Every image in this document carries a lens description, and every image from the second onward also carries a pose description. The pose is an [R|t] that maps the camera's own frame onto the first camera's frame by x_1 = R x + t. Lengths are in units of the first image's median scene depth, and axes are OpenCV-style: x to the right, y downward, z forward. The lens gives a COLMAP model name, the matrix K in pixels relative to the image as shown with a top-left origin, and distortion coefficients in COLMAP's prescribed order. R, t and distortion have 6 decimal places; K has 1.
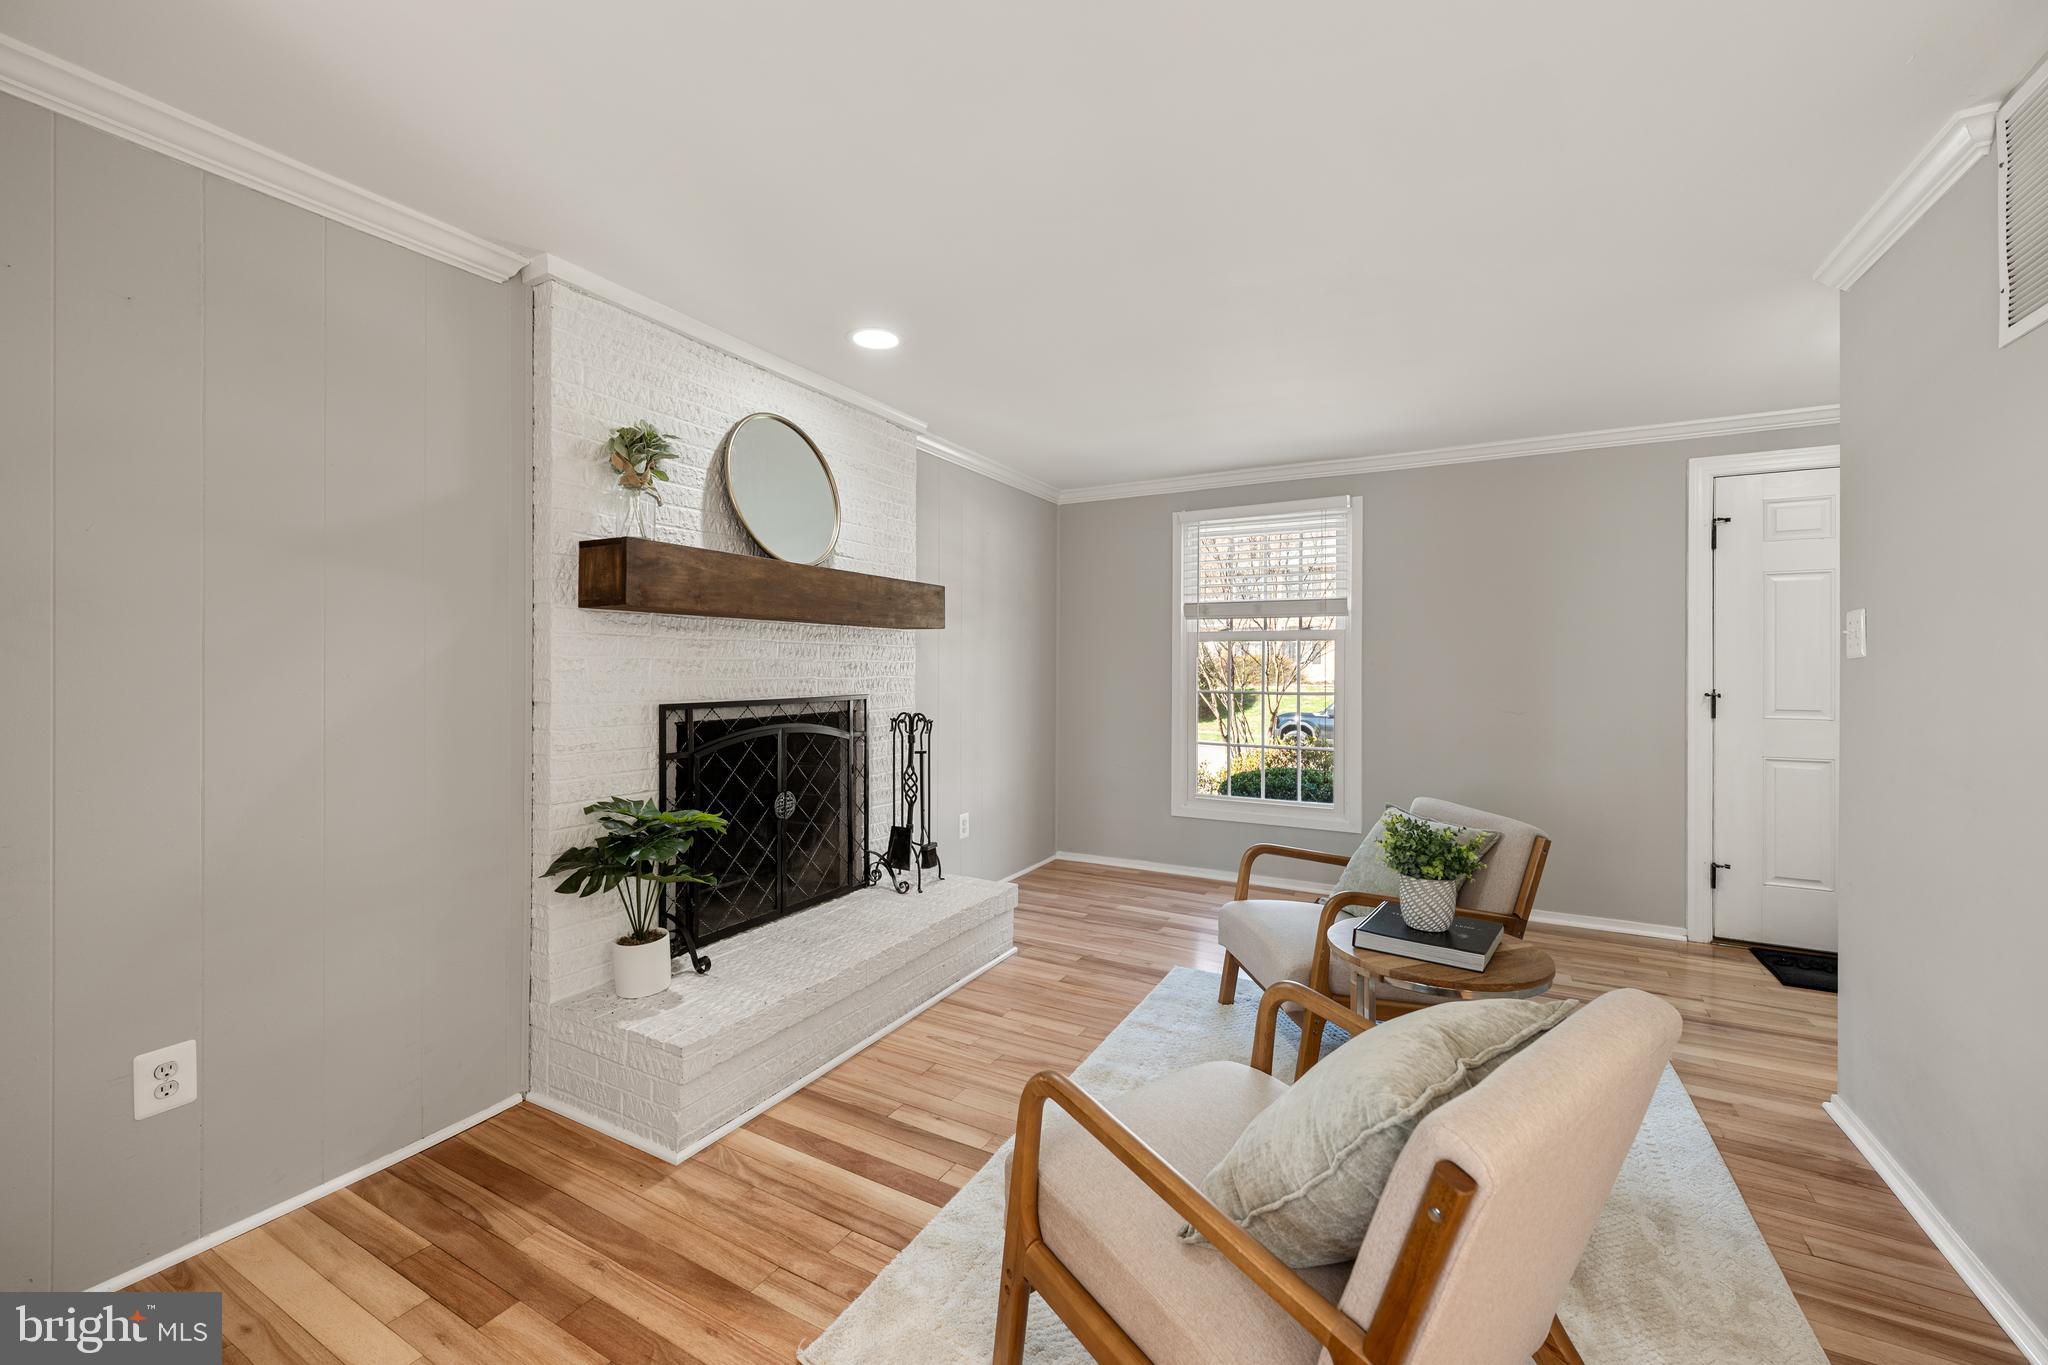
lens RADIAL K [[817.7, 0, 1026.6], [0, 817.7, 668.4], [0, 0, 1]] dist [0.002099, -0.000334]
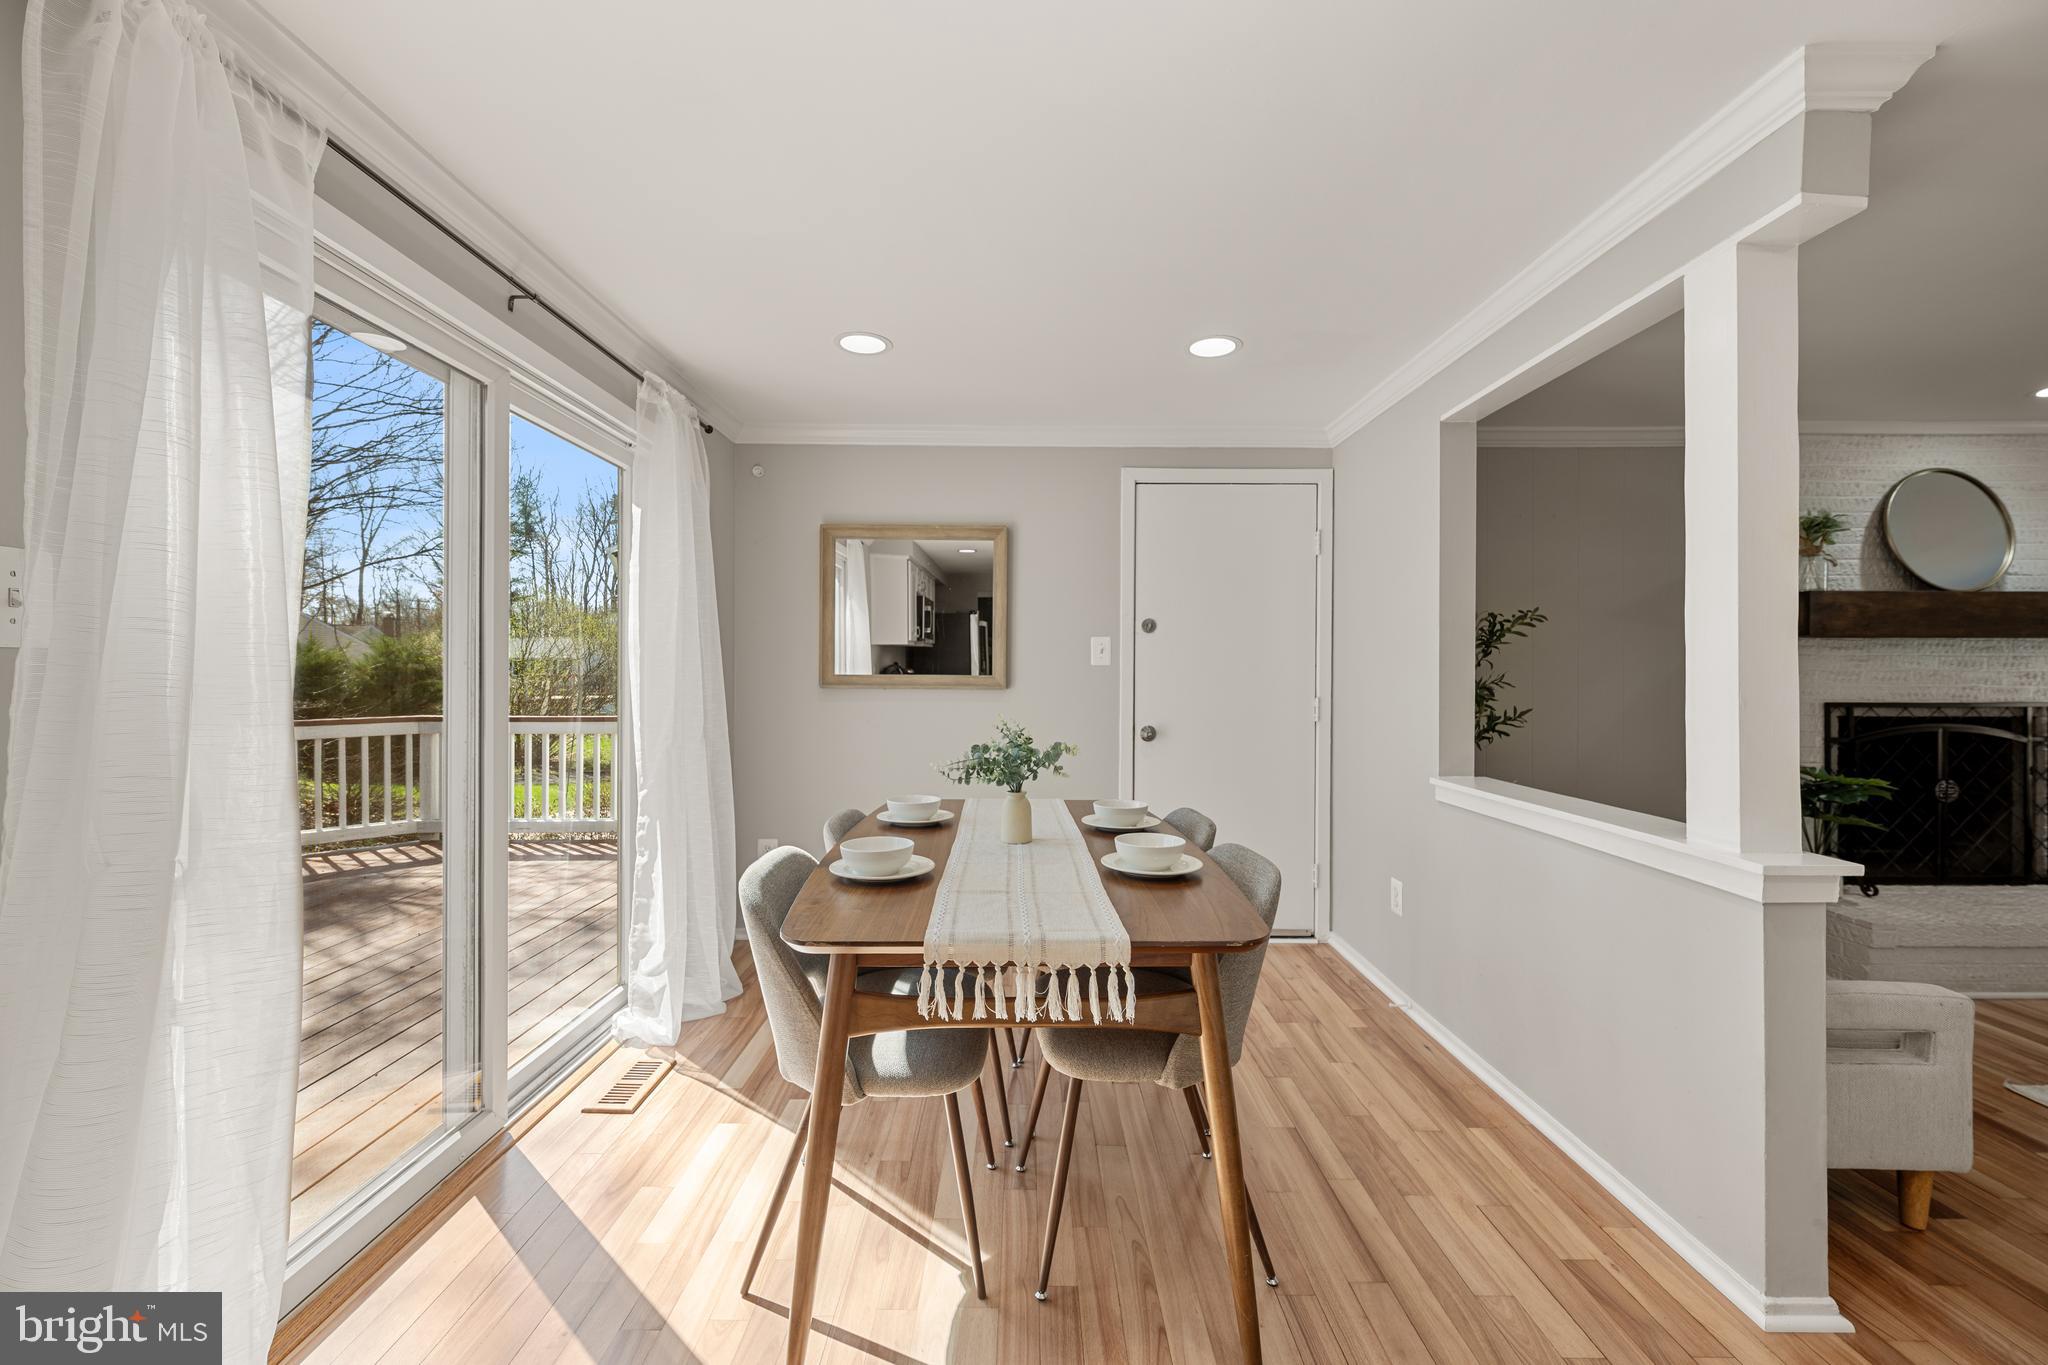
lens RADIAL K [[817.7, 0, 1025.4], [0, 817.7, 671.9], [0, 0, 1]] dist [0.002099, -0.000334]
pose [[0.478898, -0.002300, -0.877868, 0.120753], [-0.004455, 0.999977, -0.005051, 0.004029], [0.877859, 0.006330, 0.478877, -0.810334]]
